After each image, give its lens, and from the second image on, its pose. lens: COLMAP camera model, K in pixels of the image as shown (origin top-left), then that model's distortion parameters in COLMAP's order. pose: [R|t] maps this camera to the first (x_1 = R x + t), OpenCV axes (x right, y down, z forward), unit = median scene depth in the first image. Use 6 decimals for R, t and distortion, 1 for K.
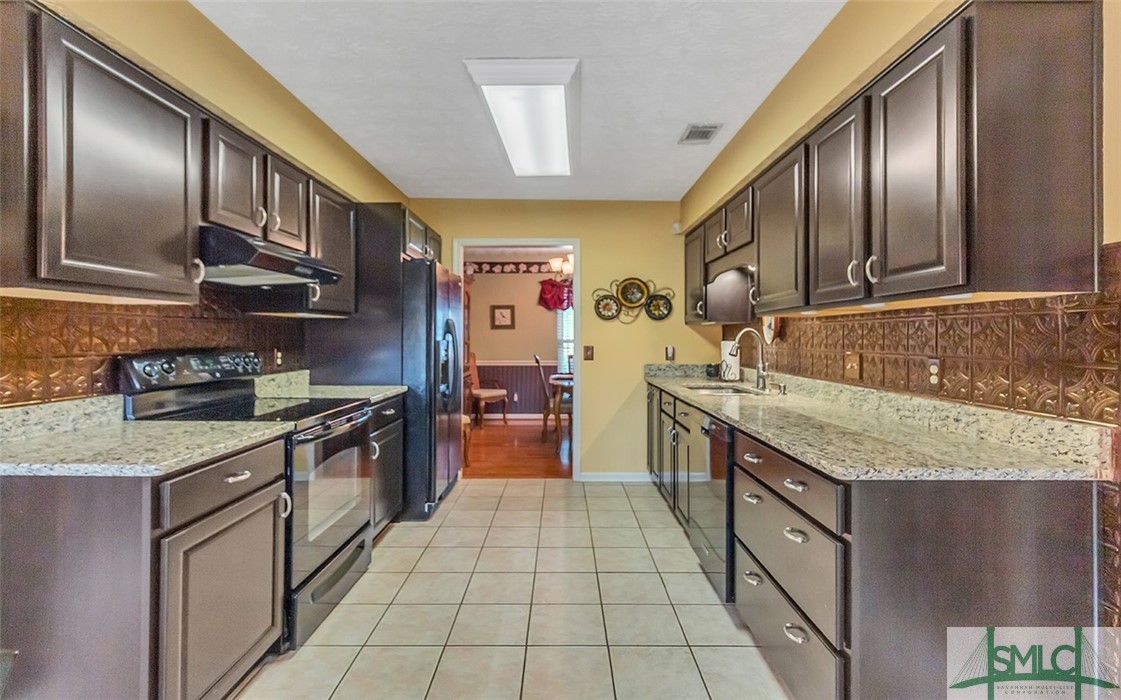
lens RADIAL K [[526.9, 0, 561.3], [0, 526.9, 343.4], [0, 0, 1]] dist [0.000376, -0.000004]
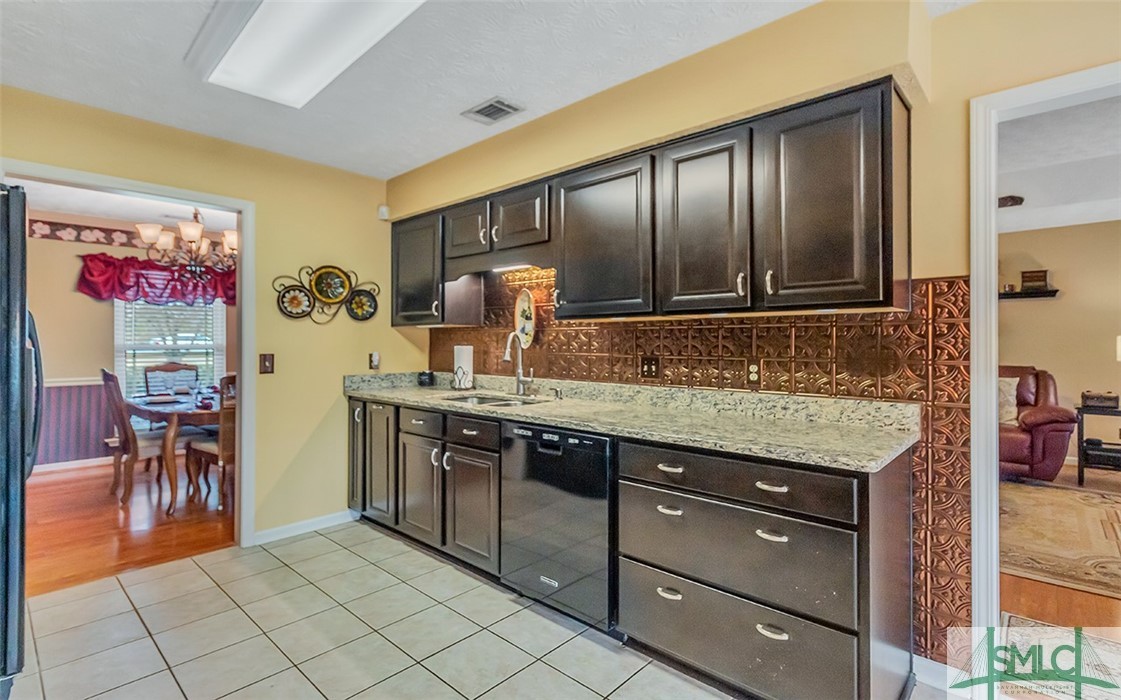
lens RADIAL K [[526.9, 0, 561.3], [0, 526.9, 343.4], [0, 0, 1]] dist [0.000376, -0.000004]
pose [[0.670905, -0.001709, 0.741541, -0.215206], [0.007628, 0.999960, -0.004597, -0.002841], [-0.741504, 0.008741, 0.670891, 0.222813]]
